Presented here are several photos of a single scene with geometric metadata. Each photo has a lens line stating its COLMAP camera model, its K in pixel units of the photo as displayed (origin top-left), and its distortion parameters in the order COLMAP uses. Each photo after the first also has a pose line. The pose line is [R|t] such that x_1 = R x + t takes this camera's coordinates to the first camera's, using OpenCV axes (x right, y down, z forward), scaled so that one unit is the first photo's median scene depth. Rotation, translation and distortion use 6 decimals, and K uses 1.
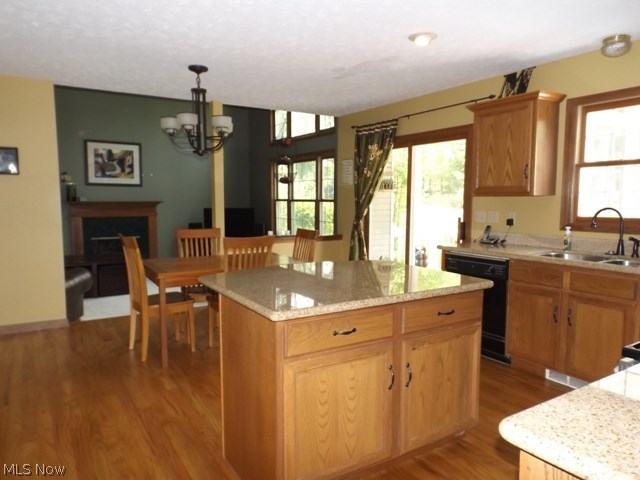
lens RADIAL K [[452.8, 0, 318.2], [0, 452.8, 243.6], [0, 0, 1]] dist [0.053388, -0.065088]
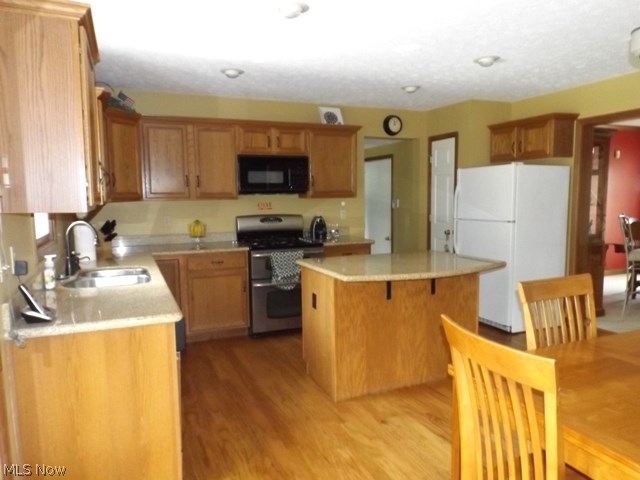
lens RADIAL K [[452.8, 0, 318.2], [0, 452.8, 243.6], [0, 0, 1]] dist [0.053388, -0.065088]
pose [[-0.987240, -0.000494, 0.159236, 0.045019], [0.031896, 0.979115, 0.200790, -0.158322], [-0.156010, 0.203307, -0.966606, 1.438891]]
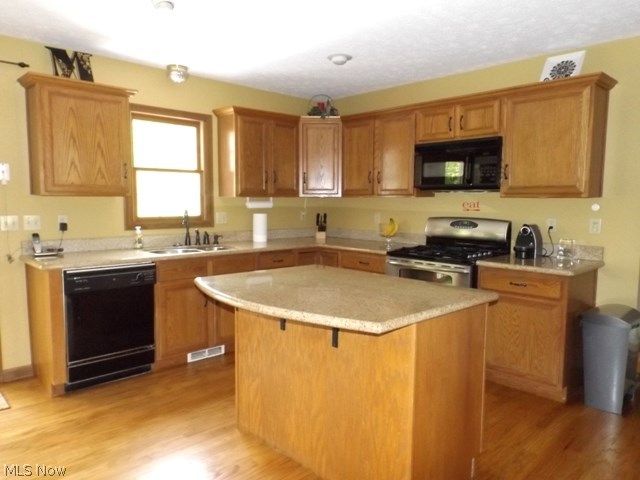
lens RADIAL K [[452.8, 0, 318.2], [0, 452.8, 243.6], [0, 0, 1]] dist [0.053388, -0.065088]
pose [[-0.213479, -0.092705, 0.972539, -0.513434], [0.089217, 0.989478, 0.113903, -0.072703], [-0.972865, 0.111083, -0.202962, 0.738257]]
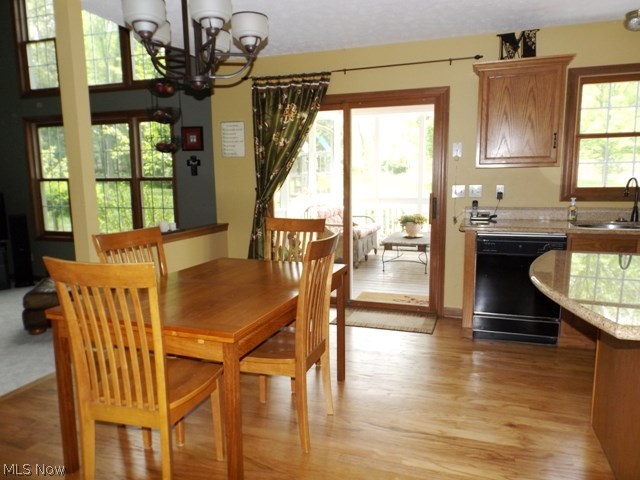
lens RADIAL K [[452.8, 0, 318.2], [0, 452.8, 243.6], [0, 0, 1]] dist [0.053388, -0.065088]
pose [[0.781172, -0.106584, 0.615151, -0.478583], [0.076895, 0.994243, 0.074619, -0.049480], [-0.619563, -0.010988, 0.784870, 0.502699]]
